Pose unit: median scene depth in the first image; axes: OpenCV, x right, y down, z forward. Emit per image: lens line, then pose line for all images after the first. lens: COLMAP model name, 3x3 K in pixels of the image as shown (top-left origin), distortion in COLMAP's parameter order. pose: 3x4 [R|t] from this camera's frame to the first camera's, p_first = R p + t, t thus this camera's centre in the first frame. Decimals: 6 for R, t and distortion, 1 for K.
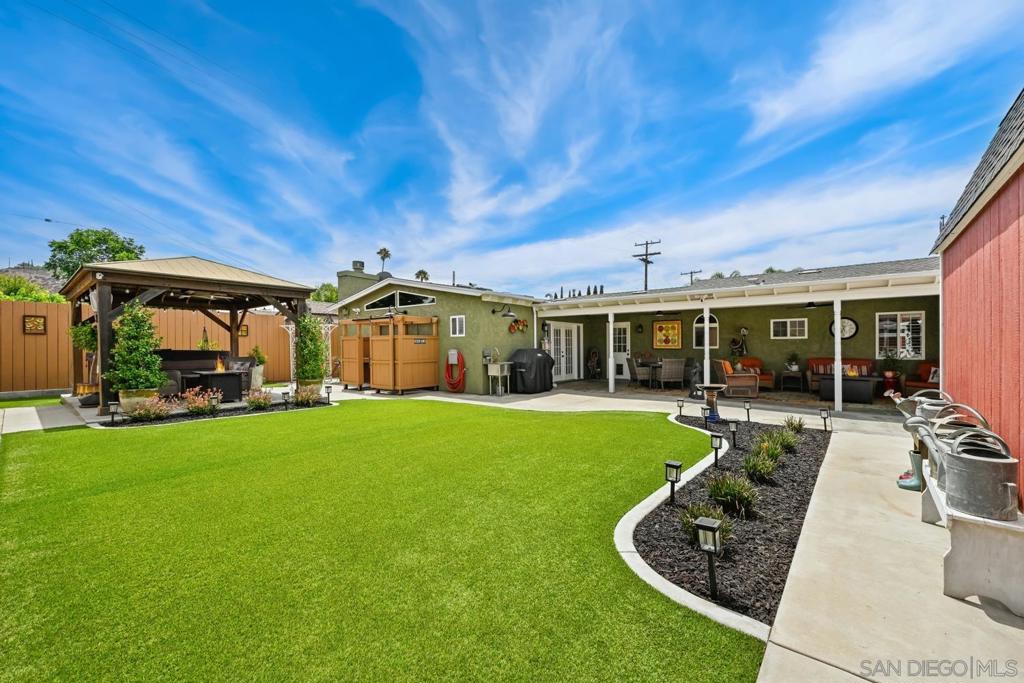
lens RADIAL K [[410.9, 0, 514.1], [0, 410.9, 347.9], [0, 0, 1]] dist [0.010589, -0.000100]
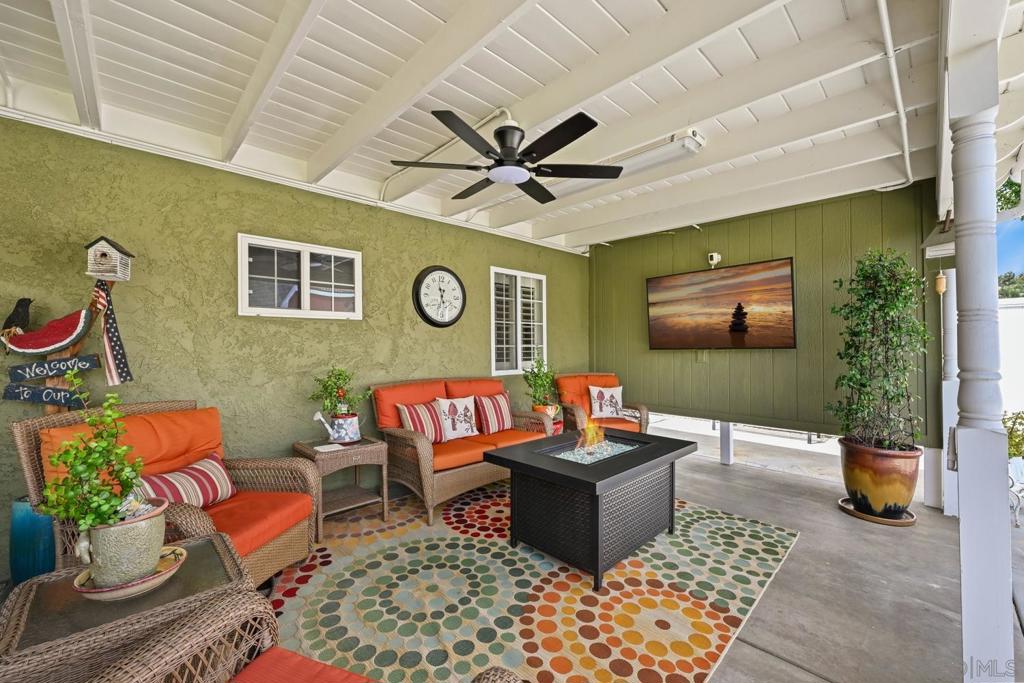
lens RADIAL K [[399.7, 0, 513.4], [0, 399.7, 345.4], [0, 0, 1]] dist [-0.001022, 0.000076]
pose [[0.137108, 0.006142, 0.990537, 0.428034], [0.013827, 0.999871, -0.008114, -0.000550], [-0.990460, 0.014808, 0.137006, 0.832138]]
